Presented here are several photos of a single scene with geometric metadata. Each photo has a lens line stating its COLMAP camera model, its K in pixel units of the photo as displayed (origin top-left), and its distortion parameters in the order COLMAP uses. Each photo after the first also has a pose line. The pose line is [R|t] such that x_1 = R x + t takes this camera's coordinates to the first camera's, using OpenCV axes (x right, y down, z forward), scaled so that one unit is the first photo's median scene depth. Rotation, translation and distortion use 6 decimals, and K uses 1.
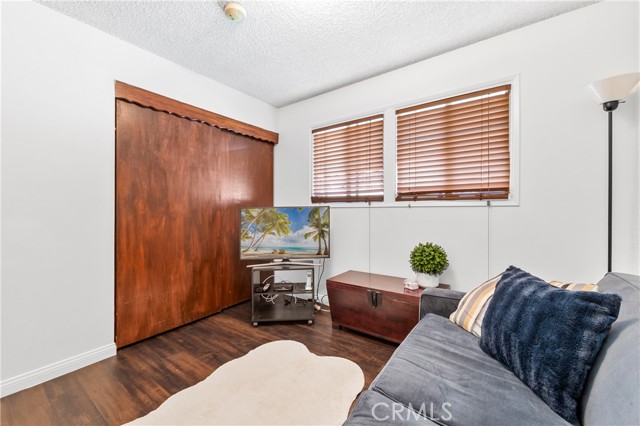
lens RADIAL K [[255.9, 0, 323.3], [0, 255.9, 211.9], [0, 0, 1]] dist [-0.003910, -0.000050]
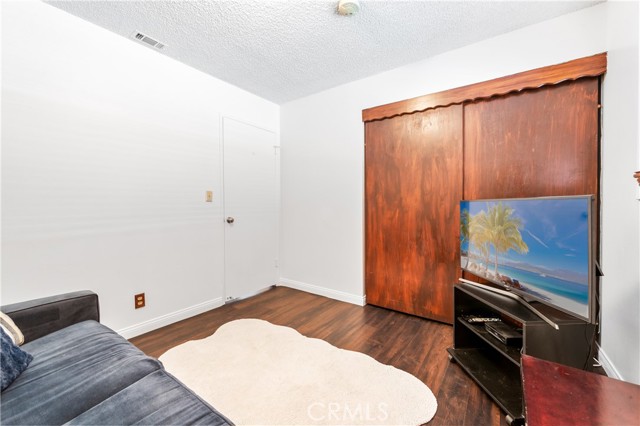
lens RADIAL K [[255.9, 0, 322.5], [0, 255.9, 208.9], [0, 0, 1]] dist [-0.003910, -0.000050]
pose [[-0.008792, 0.027950, -0.999571, 0.528524], [-0.007953, 0.999576, 0.028020, -0.012923], [0.999930, 0.008196, -0.008566, 0.708706]]
